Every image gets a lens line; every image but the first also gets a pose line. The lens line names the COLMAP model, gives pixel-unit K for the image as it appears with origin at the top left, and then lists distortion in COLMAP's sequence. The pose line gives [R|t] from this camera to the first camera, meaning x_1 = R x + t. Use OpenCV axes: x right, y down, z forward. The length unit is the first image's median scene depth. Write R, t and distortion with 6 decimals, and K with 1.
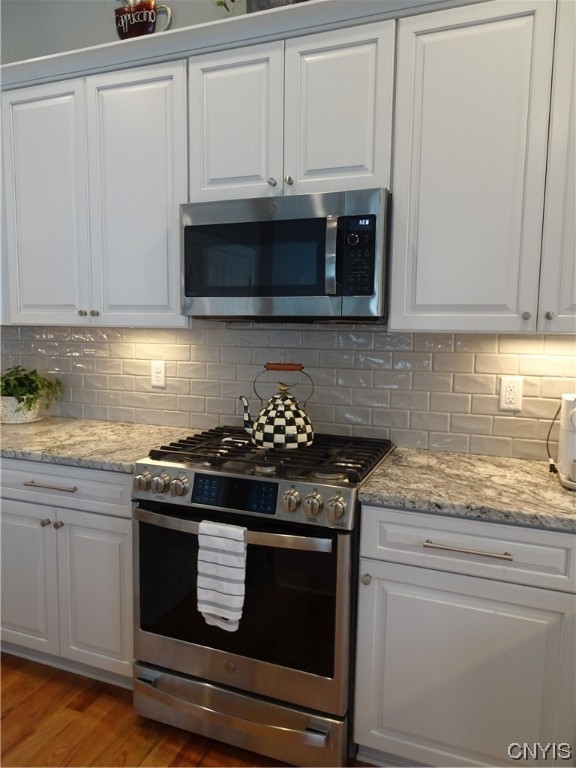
lens RADIAL K [[548.7, 0, 288.0], [0, 548.7, 384.0], [0, 0, 1]] dist [0.010171, 0.001622]
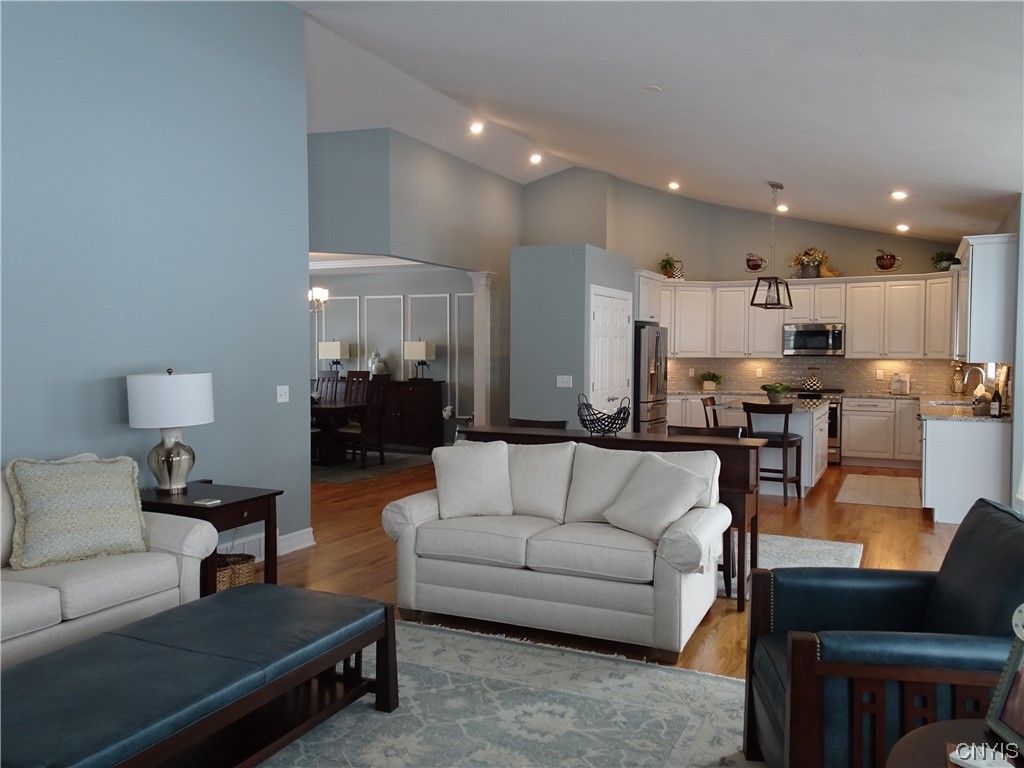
lens RADIAL K [[832.7, 0, 512.0], [0, 832.7, 384.0], [0, 0, 1]] dist [0.066244, 0.001390]
pose [[0.996981, -0.009799, -0.077025, -1.676888], [0.004900, 0.997967, -0.063542, 0.443686], [0.077491, 0.062973, 0.995002, -5.000232]]
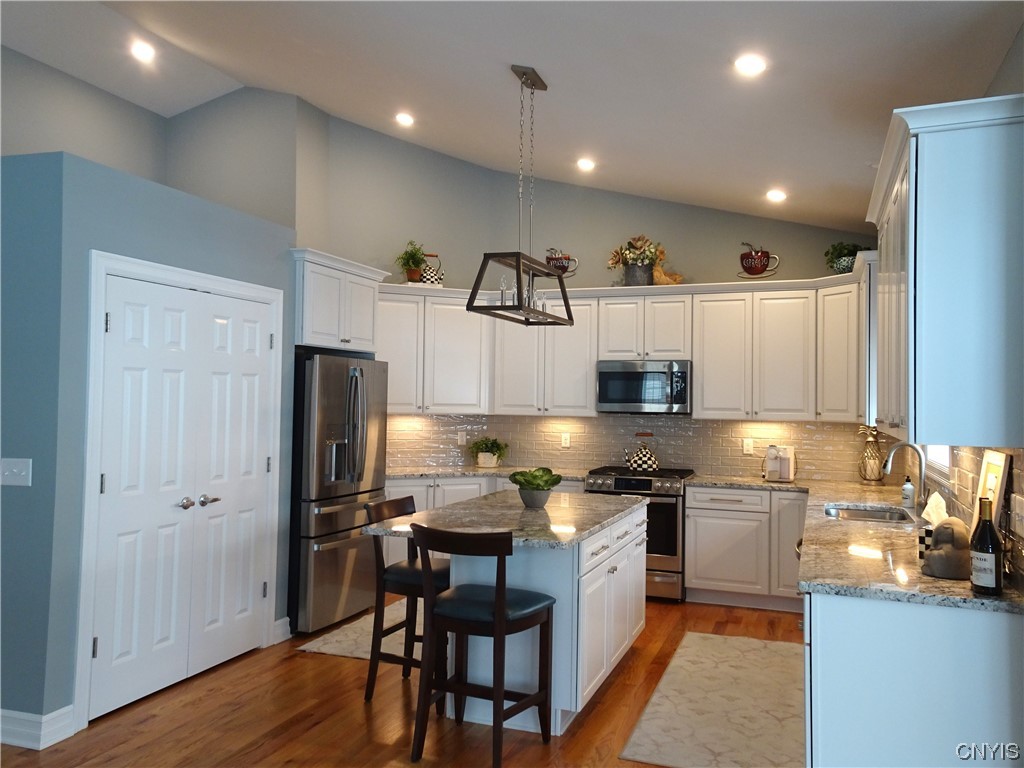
lens RADIAL K [[828.6, 0, 512.0], [0, 828.6, 384.0], [0, 0, 1]] dist [0.048791, -0.000043]
pose [[0.999887, -0.001266, 0.014985, -0.624180], [0.003113, 0.992295, -0.123861, 0.189035], [-0.014713, 0.123894, 0.992186, -2.463548]]
